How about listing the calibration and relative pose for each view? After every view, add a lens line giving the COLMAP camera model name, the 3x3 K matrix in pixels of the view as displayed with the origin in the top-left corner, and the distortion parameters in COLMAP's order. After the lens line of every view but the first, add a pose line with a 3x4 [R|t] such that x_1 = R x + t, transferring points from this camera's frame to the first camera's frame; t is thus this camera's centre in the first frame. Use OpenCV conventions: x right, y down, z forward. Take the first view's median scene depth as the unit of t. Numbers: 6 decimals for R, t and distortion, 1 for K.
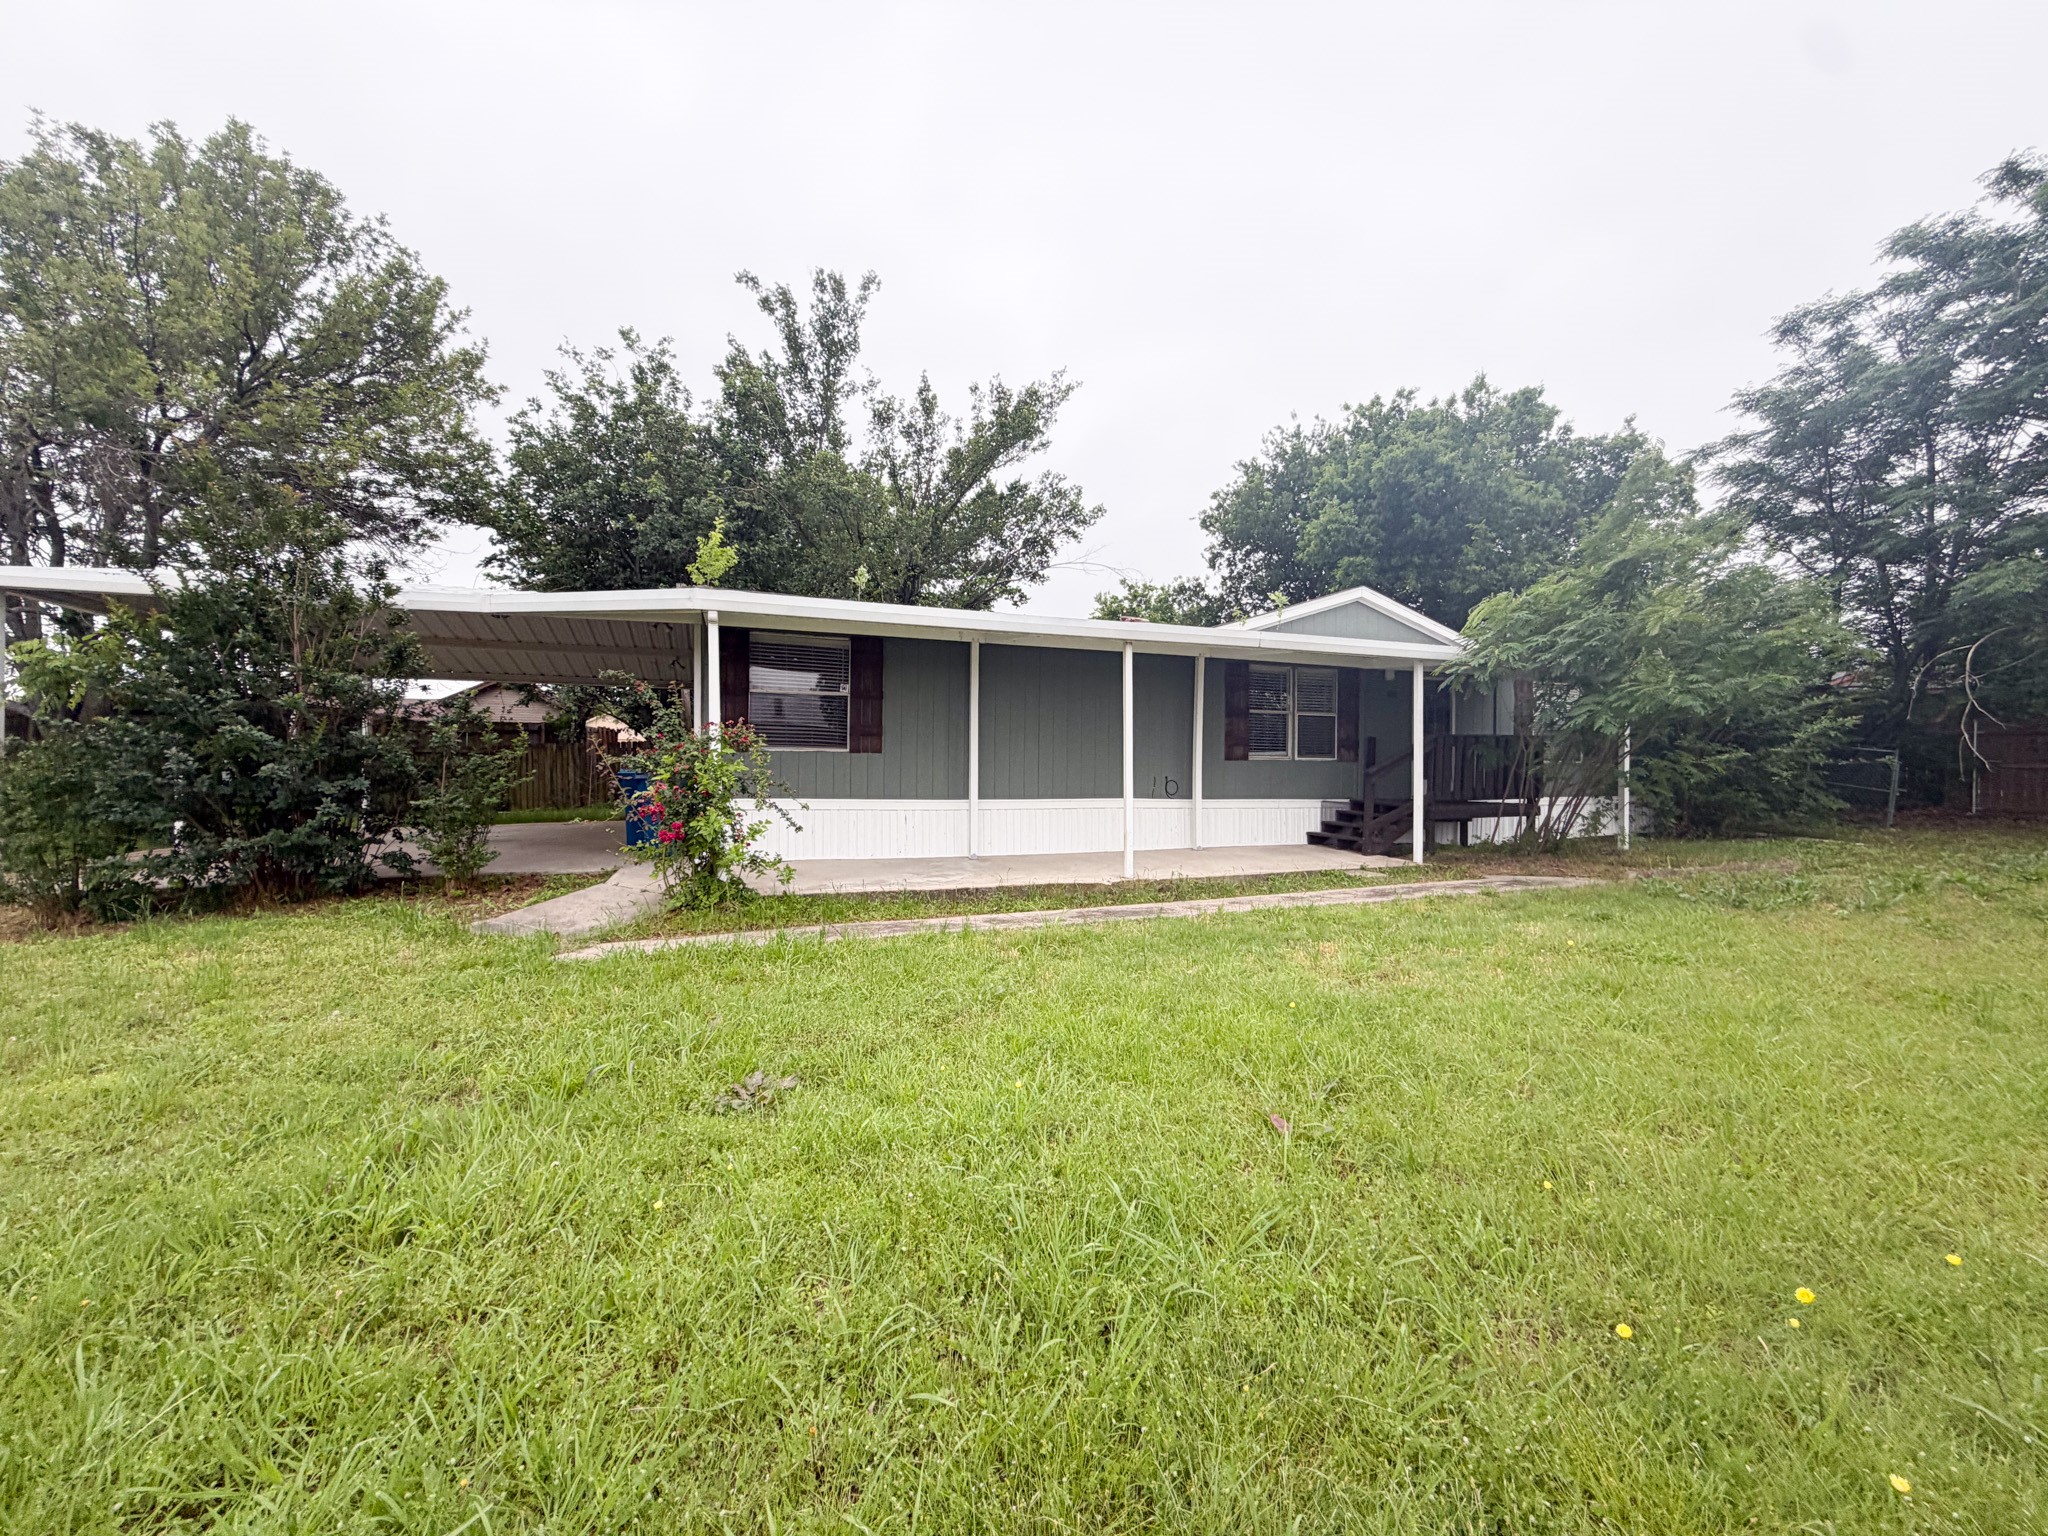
lens RADIAL K [[829.1, 0, 1021.5], [0, 829.1, 756.5], [0, 0, 1]] dist [0.001214, 0.000149]
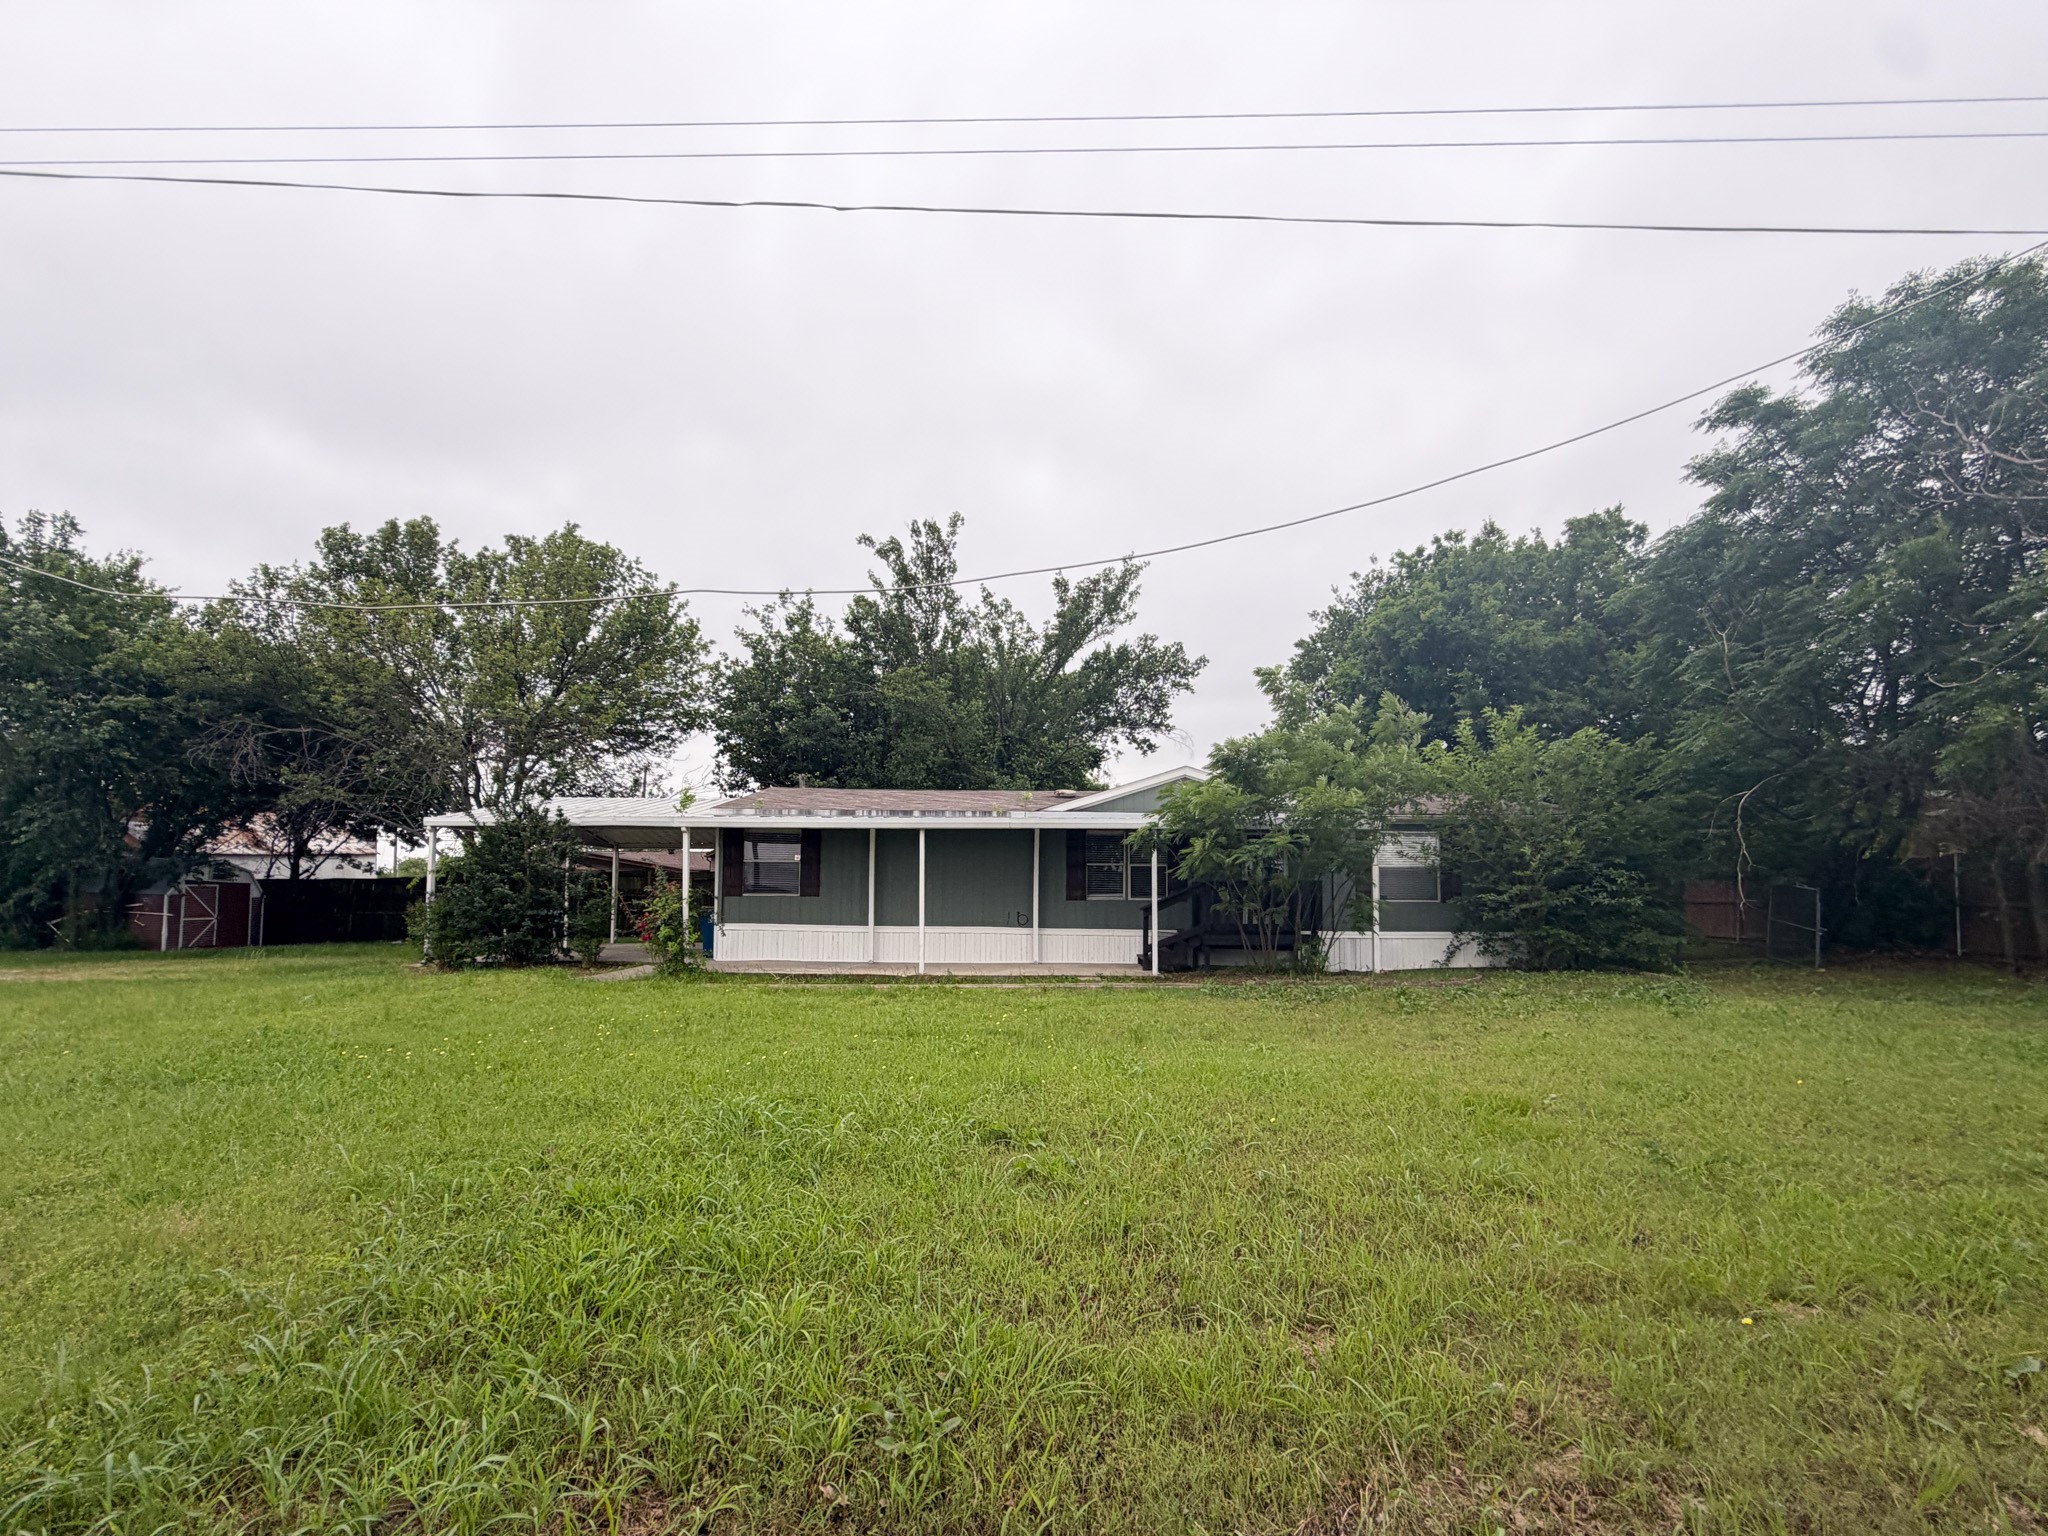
lens RADIAL K [[1023.7, 0, 1023.6], [0, 1023.7, 818.5], [0, 0, 1]] dist [-0.041500, 0.000068]
pose [[0.916518, -0.034009, -0.398544, 0.523517], [0.003392, 0.997004, -0.077276, -0.001414], [0.399978, 0.069473, 0.913888, -0.349397]]
